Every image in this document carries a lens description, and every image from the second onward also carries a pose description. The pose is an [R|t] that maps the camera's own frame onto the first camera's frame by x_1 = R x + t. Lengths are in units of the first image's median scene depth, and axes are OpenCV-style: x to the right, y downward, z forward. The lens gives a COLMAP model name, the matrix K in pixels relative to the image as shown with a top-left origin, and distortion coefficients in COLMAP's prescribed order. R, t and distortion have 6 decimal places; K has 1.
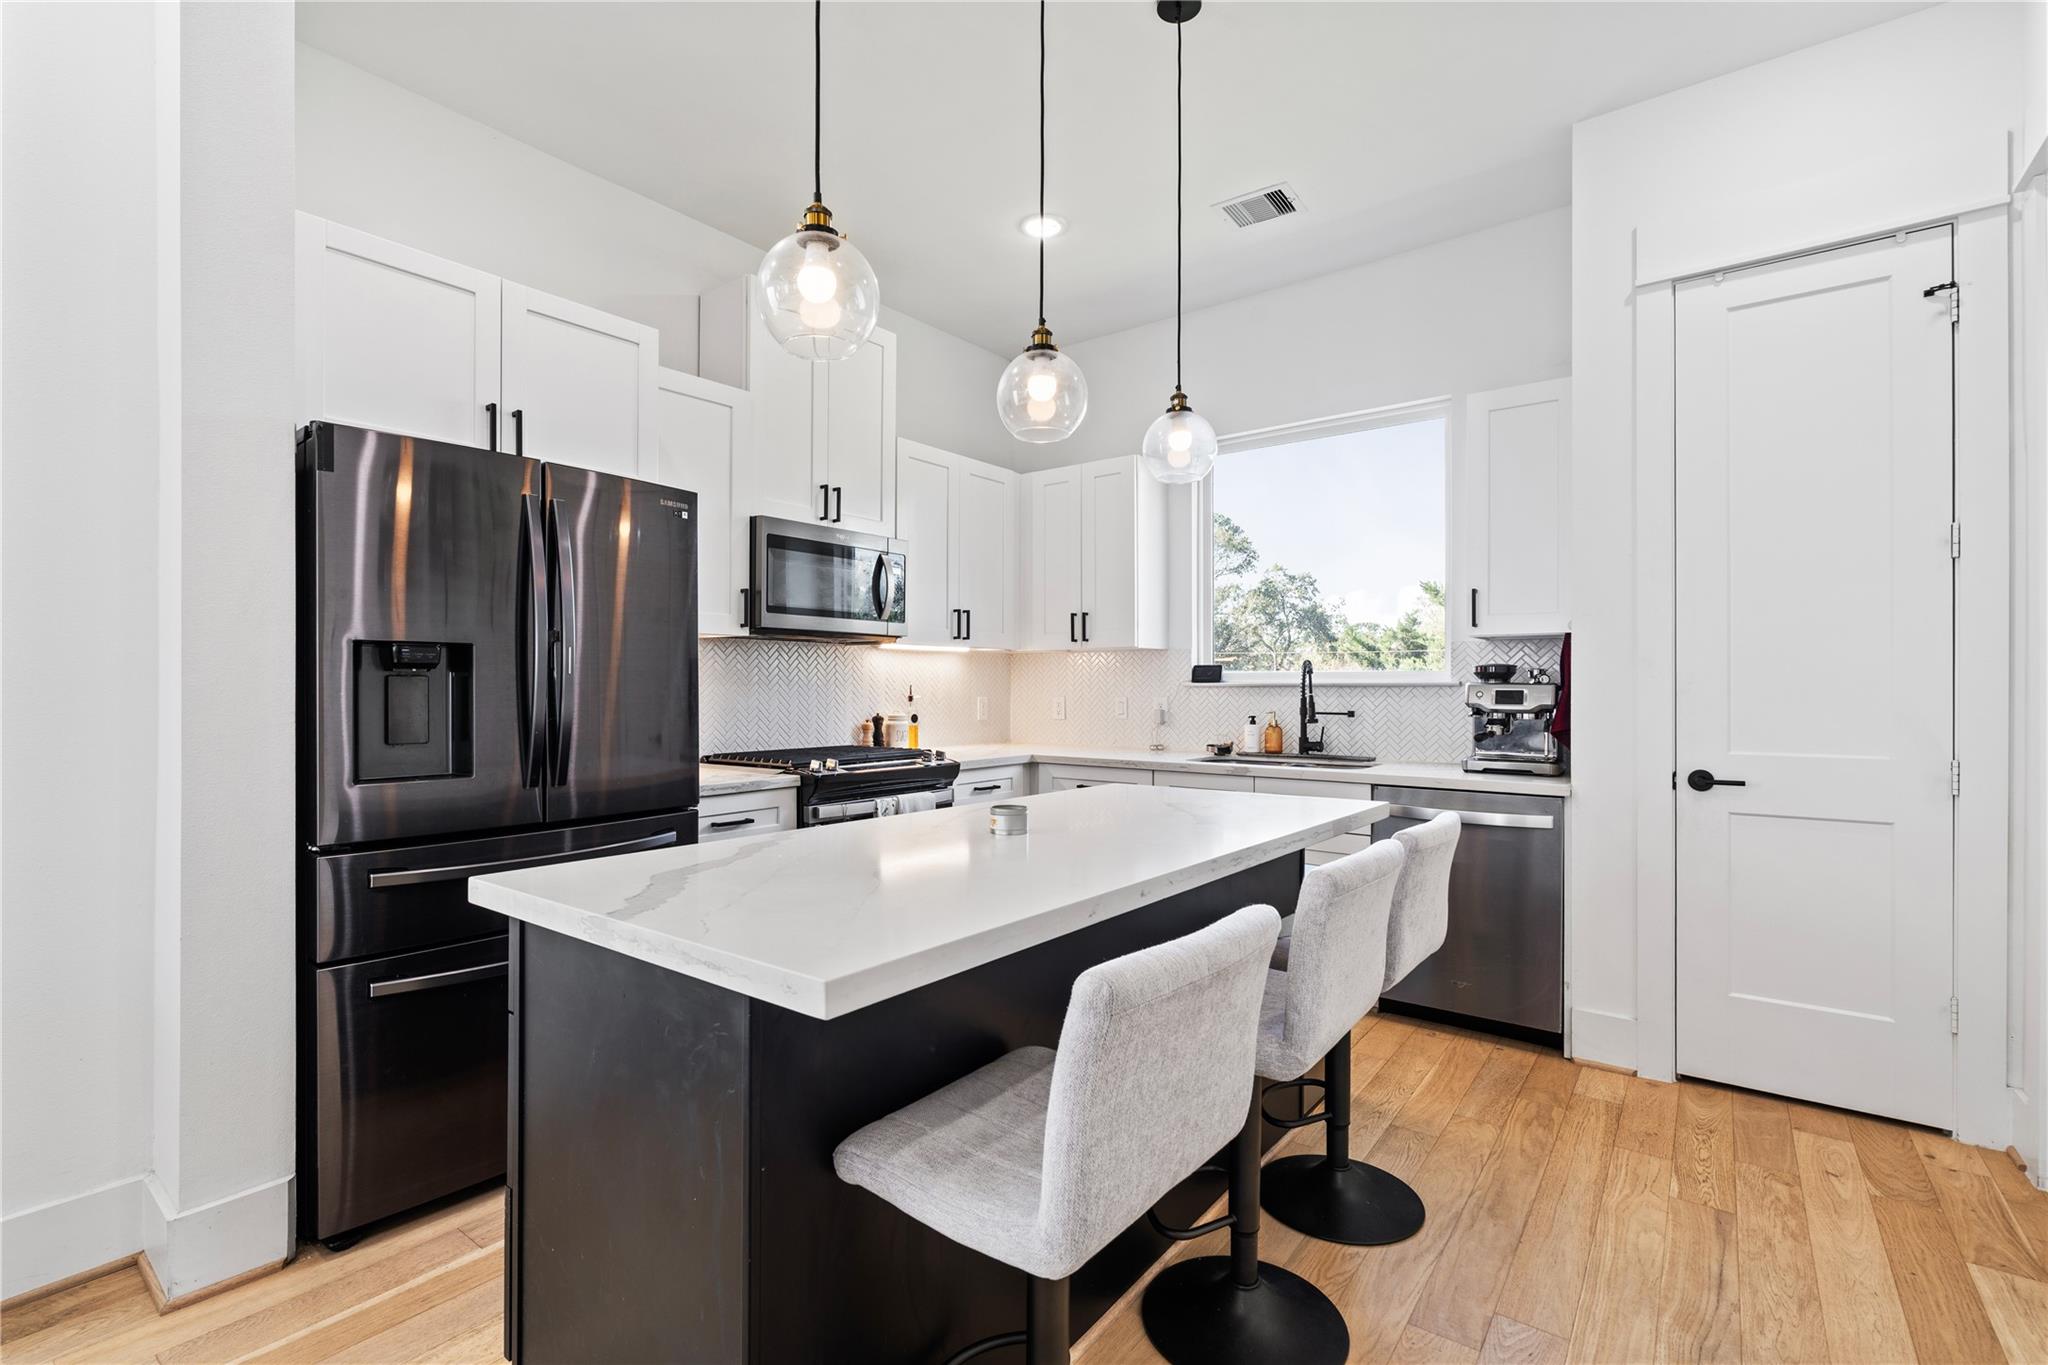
lens RADIAL K [[919.0, 0, 1012.6], [0, 919.0, 692.5], [0, 0, 1]] dist [-0.007536, 0.001679]
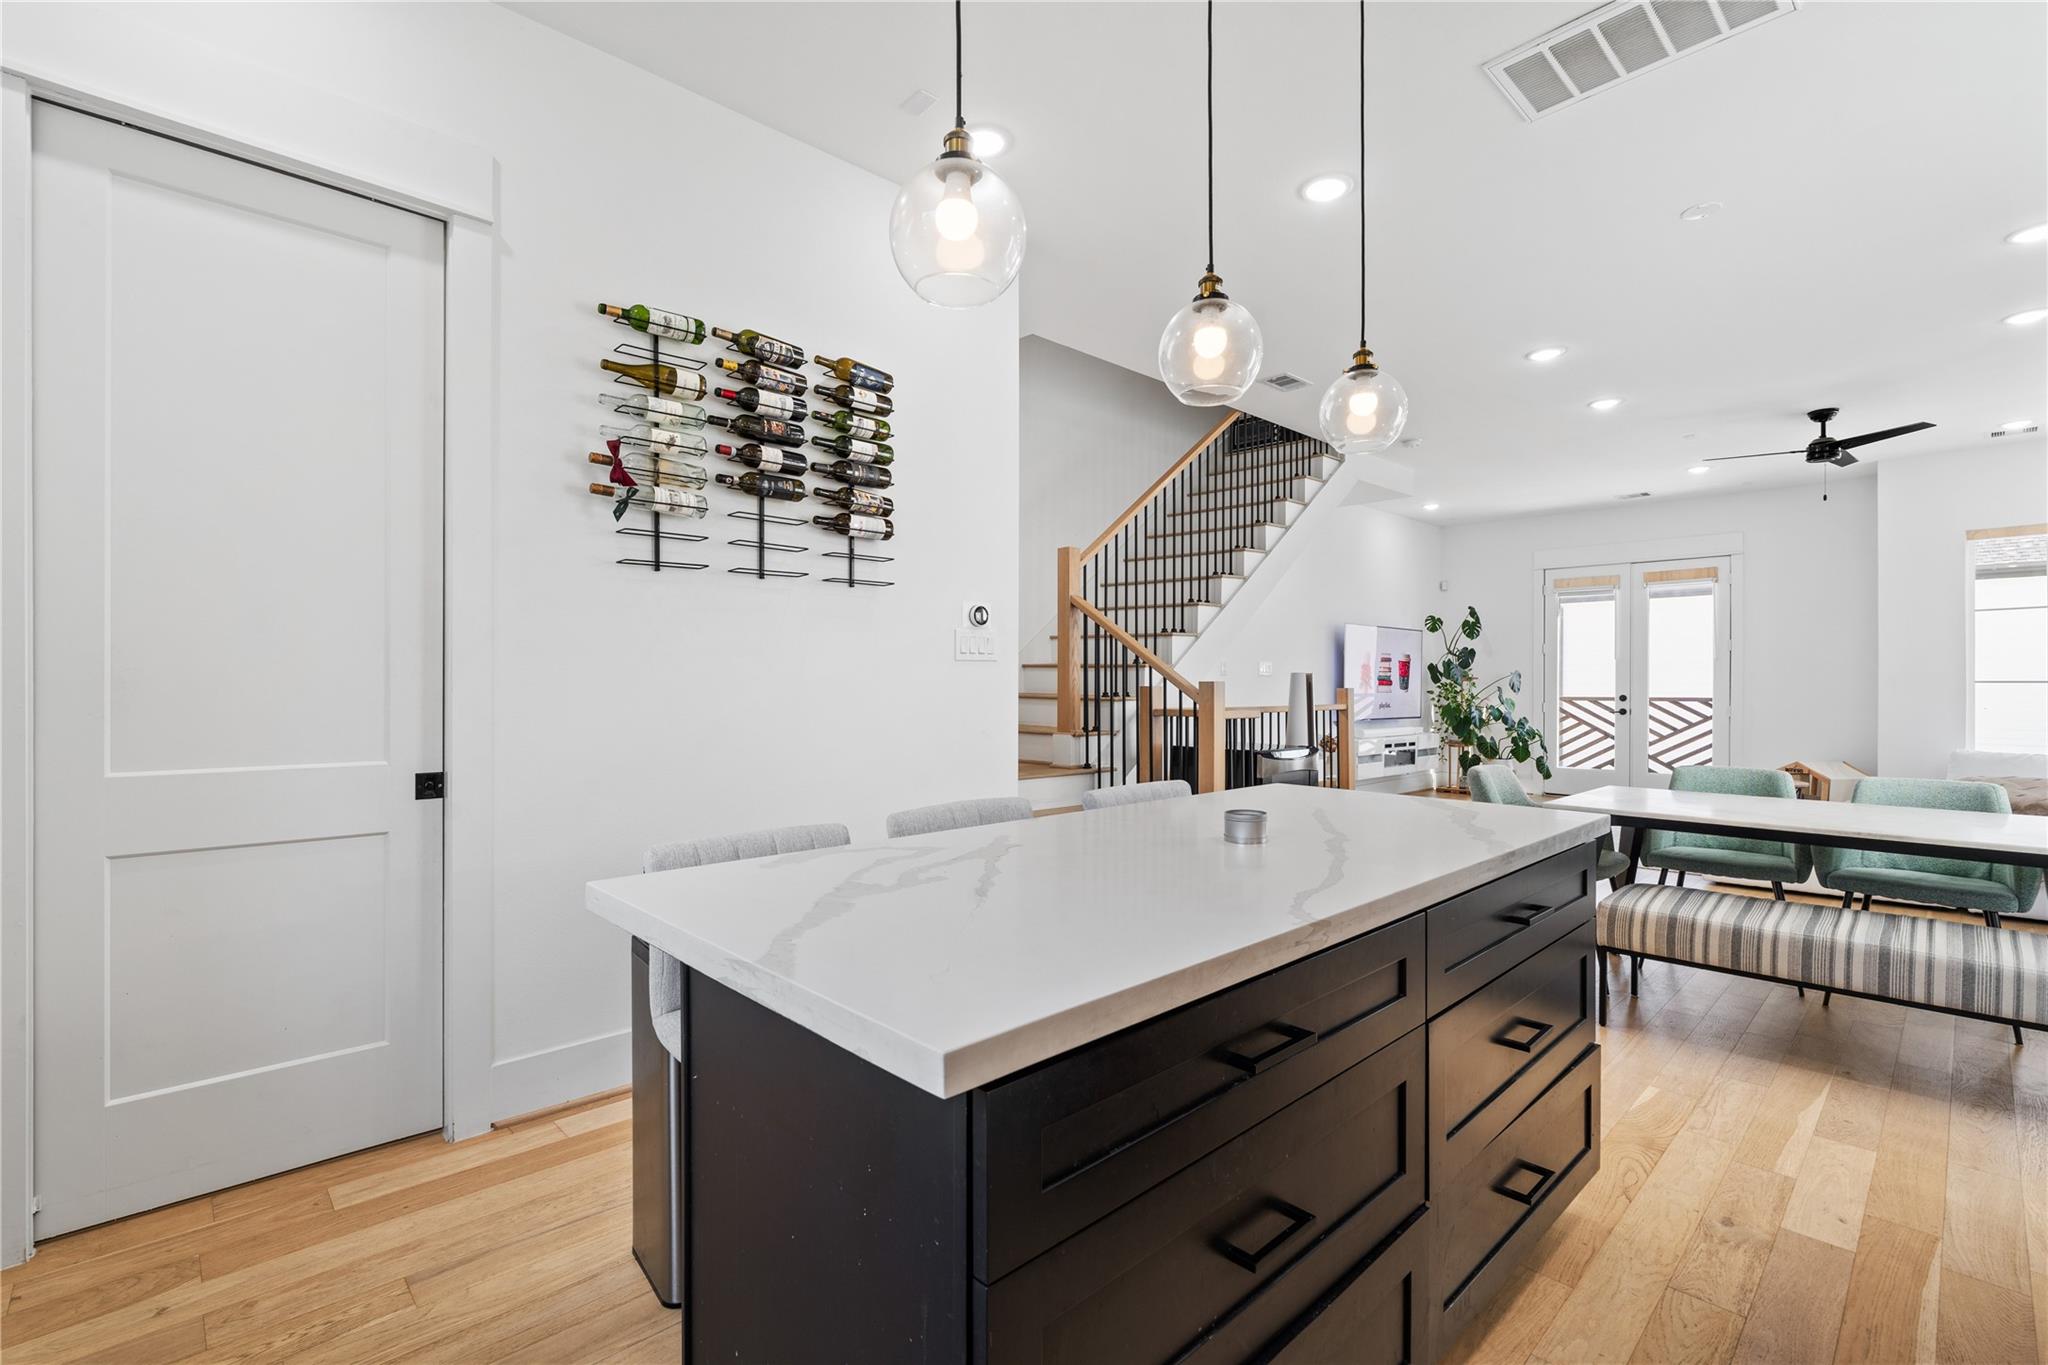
lens RADIAL K [[919.0, 0, 1032.2], [0, 919.0, 684.9], [0, 0, 1]] dist [-0.007536, 0.001679]
pose [[-0.989610, -0.003466, 0.143733, 0.043102], [-0.001820, 0.999931, 0.011575, -0.007251], [-0.143763, 0.011193, -0.989549, 1.133732]]
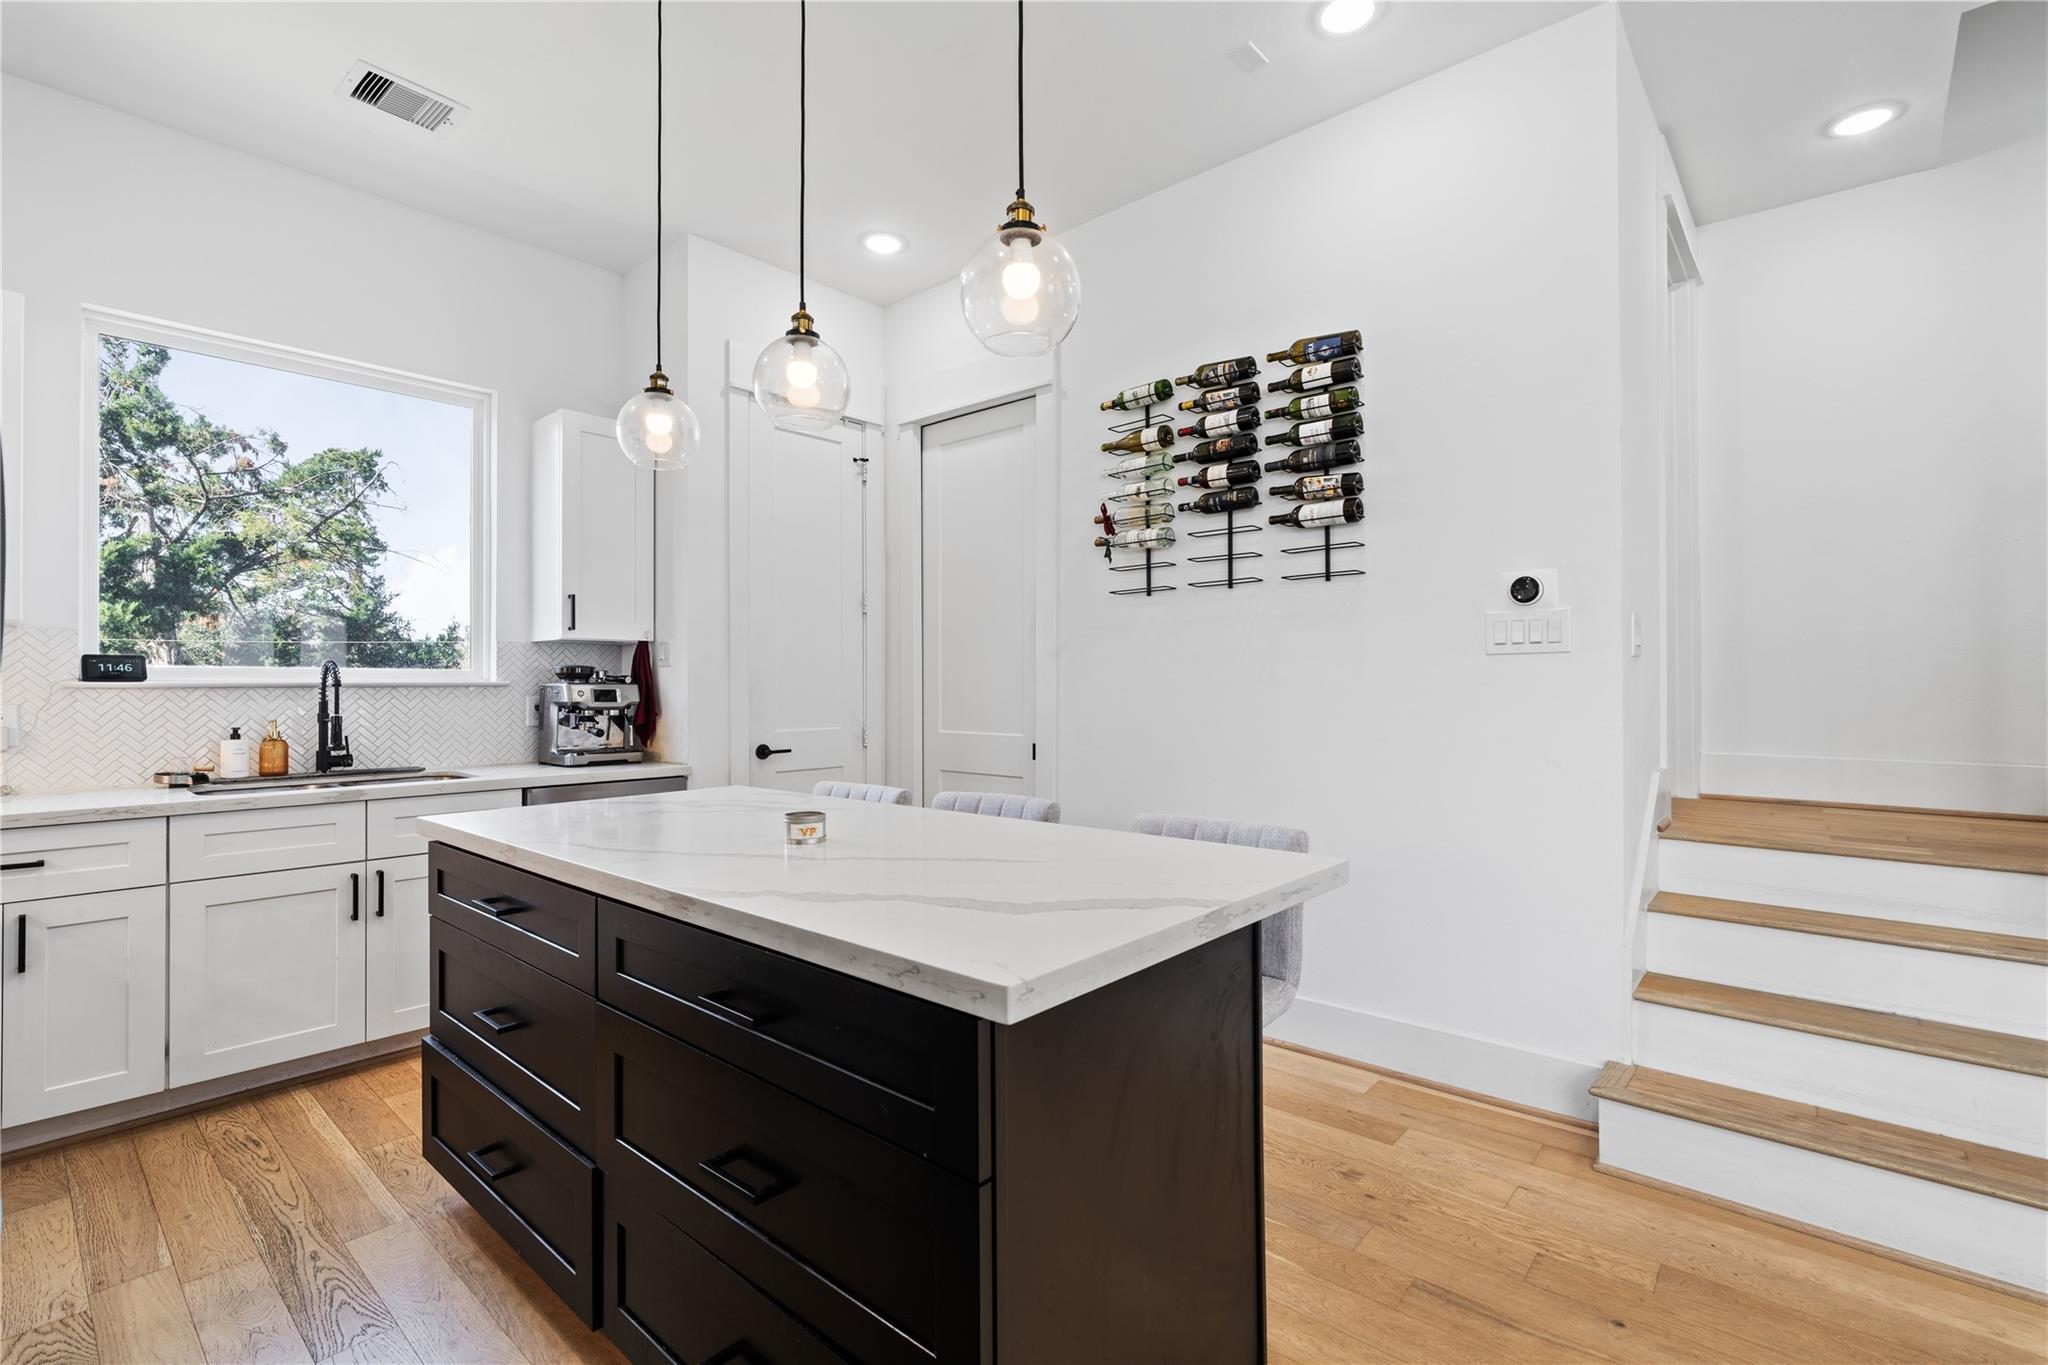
lens RADIAL K [[919.0, 0, 1027.9], [0, 919.0, 682.6], [0, 0, 1]] dist [-0.007536, 0.001679]
pose [[0.062177, 0.004945, 0.998053, -0.539019], [0.010703, 0.999927, -0.005621, 0.000871], [-0.998008, 0.011032, 0.062120, 0.421622]]
